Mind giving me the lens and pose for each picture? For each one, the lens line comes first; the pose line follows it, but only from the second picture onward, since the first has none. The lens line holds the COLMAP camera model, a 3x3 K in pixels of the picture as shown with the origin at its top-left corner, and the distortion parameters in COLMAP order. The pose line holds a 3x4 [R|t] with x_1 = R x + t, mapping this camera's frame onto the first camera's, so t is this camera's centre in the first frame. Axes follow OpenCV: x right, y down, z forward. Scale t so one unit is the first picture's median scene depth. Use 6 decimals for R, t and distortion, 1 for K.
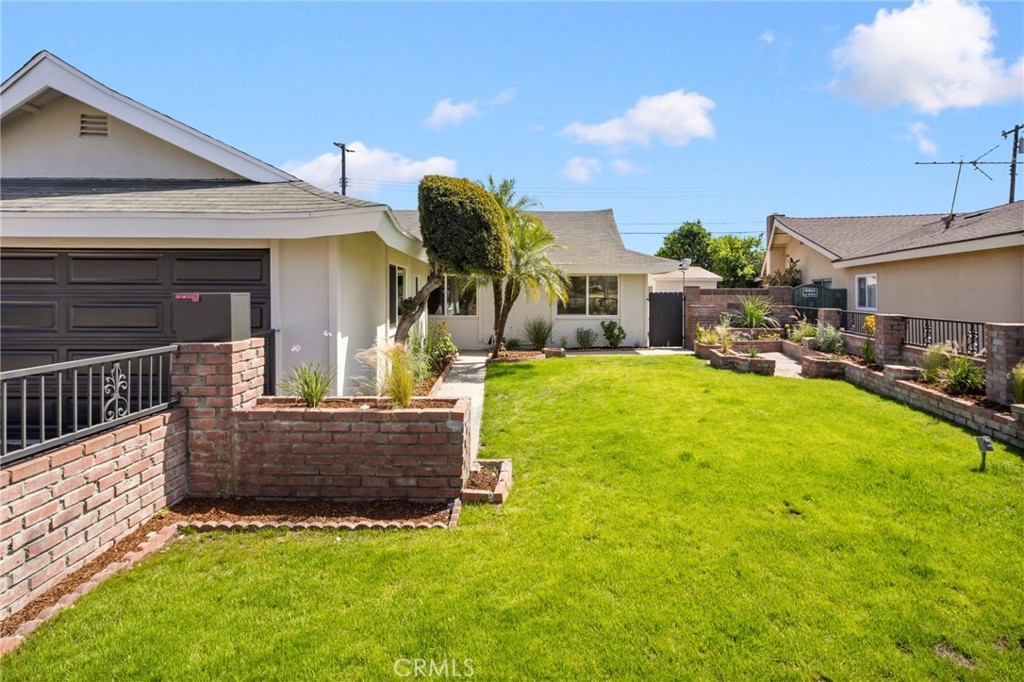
lens RADIAL K [[529.7, 0, 512.0], [0, 529.7, 341.0], [0, 0, 1]] dist [0.034936, 0.000926]
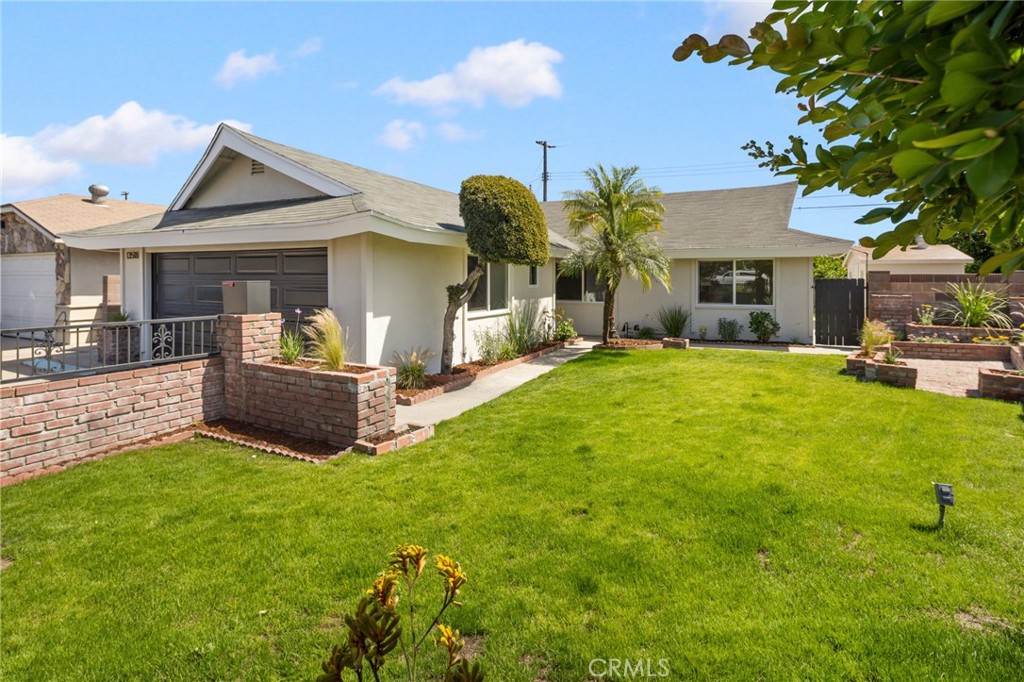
lens RADIAL K [[529.7, 0, 512.0], [0, 529.7, 341.0], [0, 0, 1]] dist [0.034936, 0.000926]
pose [[0.870859, 0.058321, -0.488060, 0.647744], [-0.045116, 0.998229, 0.038782, -0.012748], [0.489458, -0.011755, 0.871948, 0.074567]]
